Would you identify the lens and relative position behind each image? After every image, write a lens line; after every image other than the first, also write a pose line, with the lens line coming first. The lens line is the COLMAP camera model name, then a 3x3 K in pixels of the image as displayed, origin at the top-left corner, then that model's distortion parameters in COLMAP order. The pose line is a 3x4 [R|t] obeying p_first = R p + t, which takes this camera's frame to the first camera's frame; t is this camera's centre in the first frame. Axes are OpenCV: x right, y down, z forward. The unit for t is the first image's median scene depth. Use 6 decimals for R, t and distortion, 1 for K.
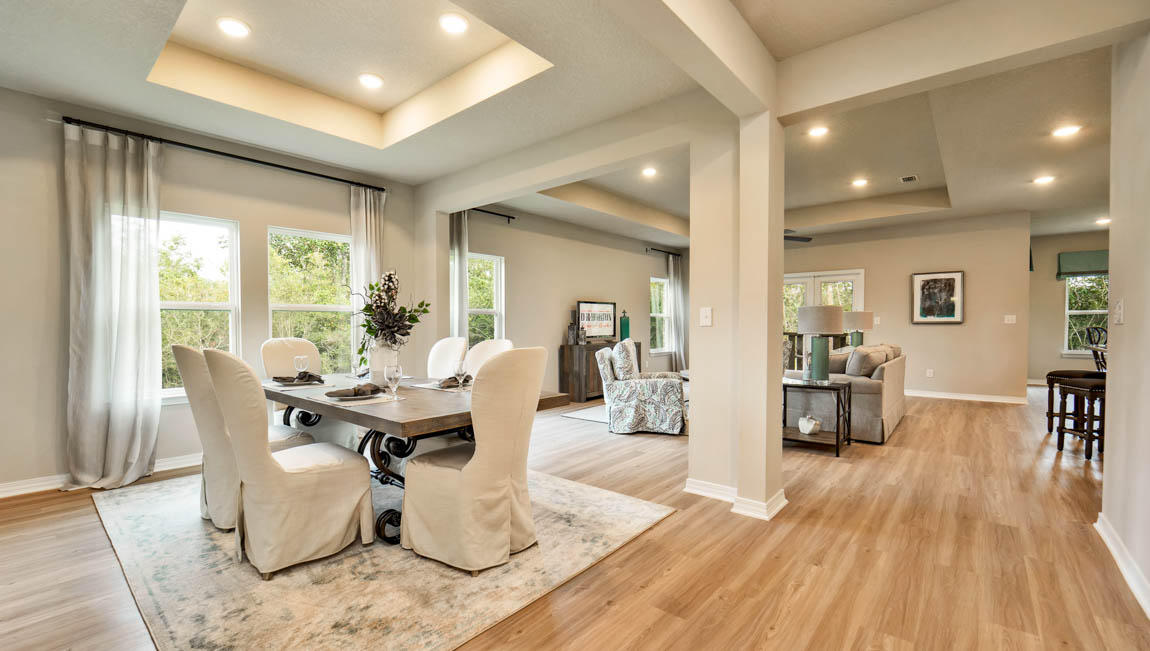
lens RADIAL K [[484.8, 0, 575.0], [0, 484.8, 325.5], [0, 0, 1]] dist [-0.023425, -0.000141]
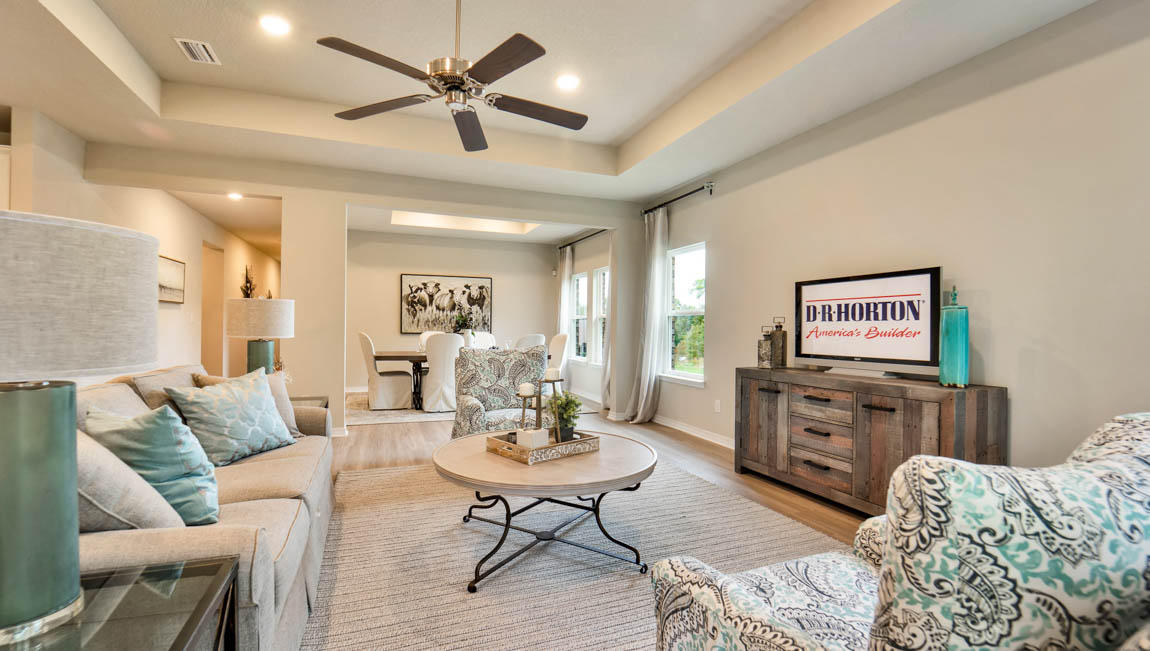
lens RADIAL K [[484.8, 0, 575.0], [0, 484.8, 325.5], [0, 0, 1]] dist [-0.023425, -0.000141]
pose [[-0.457384, -0.014916, -0.889144, 0.554715], [-0.020568, 0.999769, -0.006191, 0.002396], [0.889031, 0.015456, -0.457585, 1.015943]]
